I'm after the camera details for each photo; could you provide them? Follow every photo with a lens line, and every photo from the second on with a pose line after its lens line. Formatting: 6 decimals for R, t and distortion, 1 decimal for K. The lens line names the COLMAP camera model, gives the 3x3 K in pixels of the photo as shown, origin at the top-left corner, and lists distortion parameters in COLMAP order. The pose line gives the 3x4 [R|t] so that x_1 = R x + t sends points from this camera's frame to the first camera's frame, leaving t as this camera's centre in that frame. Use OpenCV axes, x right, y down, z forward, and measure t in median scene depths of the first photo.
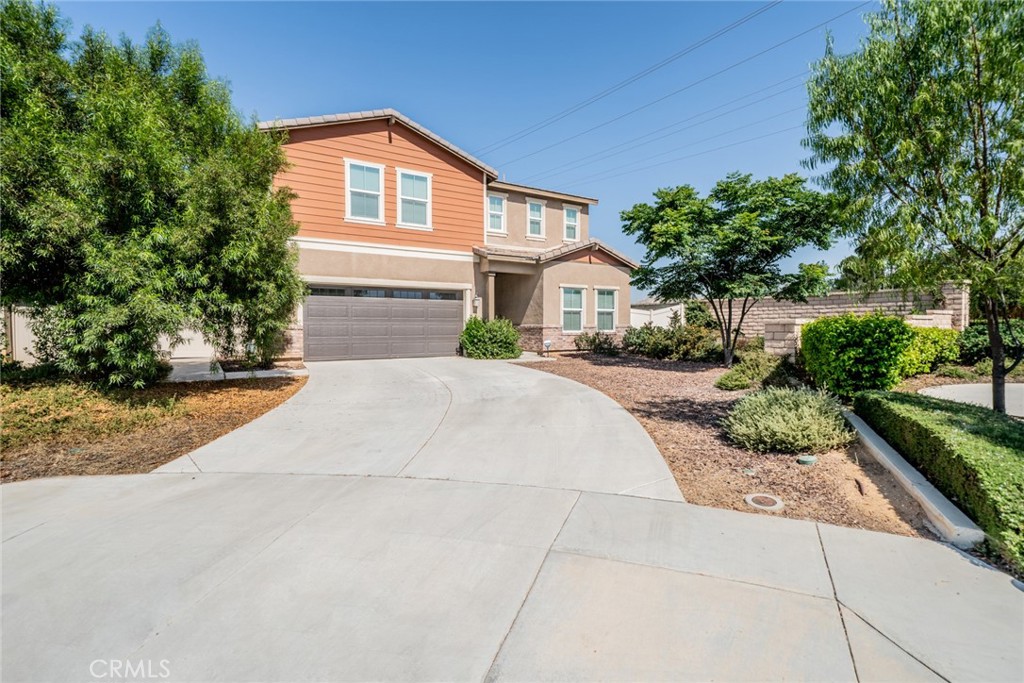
lens RADIAL K [[444.9, 0, 510.3], [0, 444.9, 336.4], [0, 0, 1]] dist [0.032976, 0.000010]
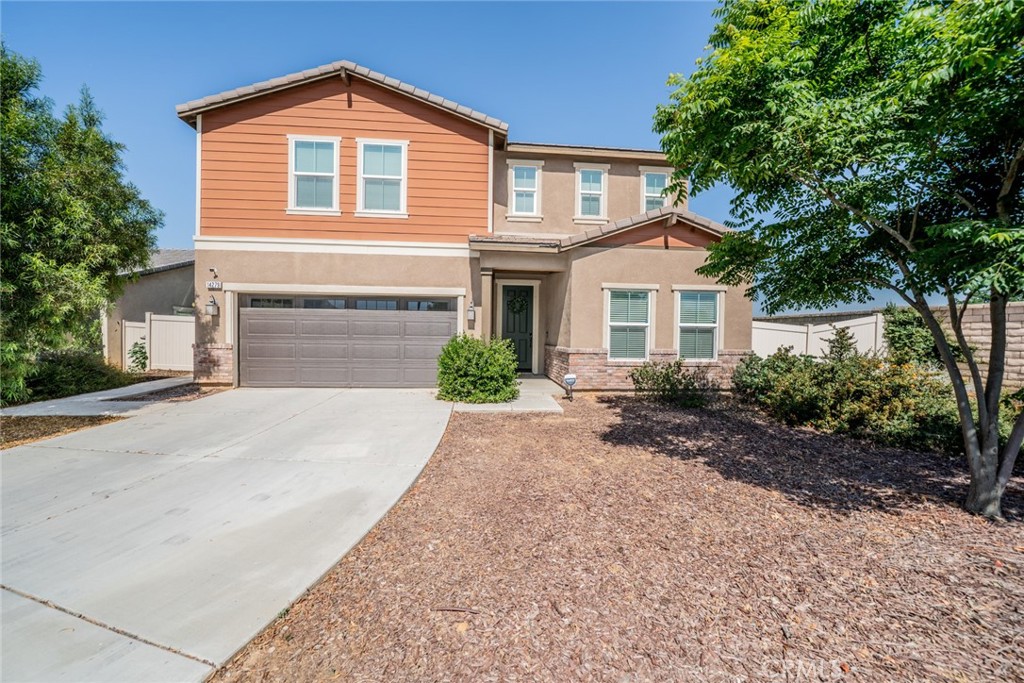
lens RADIAL K [[370.4, 0, 514.9], [0, 370.4, 342.1], [0, 0, 1]] dist [-0.006672, -0.000026]
pose [[0.894100, 0.023503, -0.447250, 0.250108], [-0.026321, 0.999654, -0.000086, -0.034291], [0.447093, 0.011849, 0.894409, 0.512596]]
